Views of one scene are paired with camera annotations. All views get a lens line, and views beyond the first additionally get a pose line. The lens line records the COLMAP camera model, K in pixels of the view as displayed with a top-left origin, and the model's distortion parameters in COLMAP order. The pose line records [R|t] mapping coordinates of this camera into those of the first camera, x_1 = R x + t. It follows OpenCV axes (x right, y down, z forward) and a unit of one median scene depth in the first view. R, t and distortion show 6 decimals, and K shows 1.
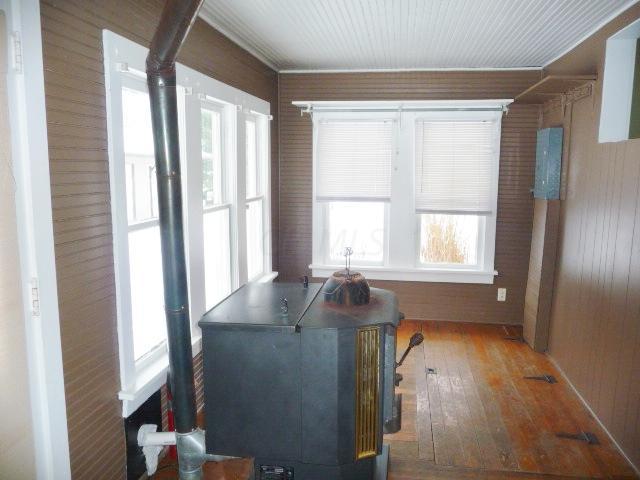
lens RADIAL K [[537.0, 0, 319.8], [0, 537.0, 240.1], [0, 0, 1]] dist [-0.008247, 0.001448]
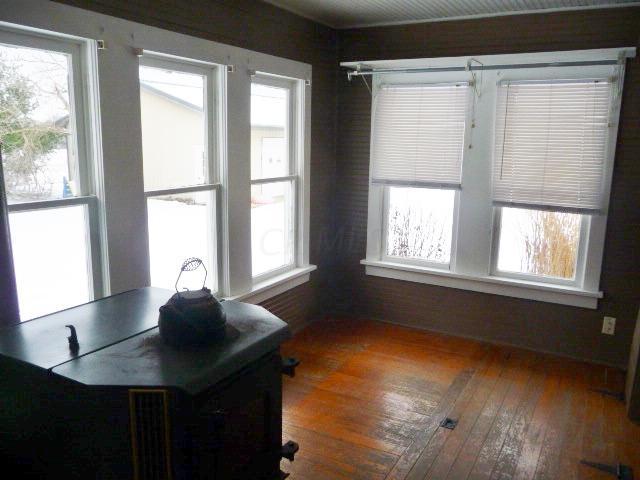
lens RADIAL K [[537.0, 0, 319.8], [0, 537.0, 240.1], [0, 0, 1]] dist [-0.008247, 0.001448]
pose [[0.937882, 0.075903, -0.338551, 0.211070], [-0.061202, 0.996669, 0.053906, -0.027588], [0.341515, -0.029837, 0.939403, 0.198683]]
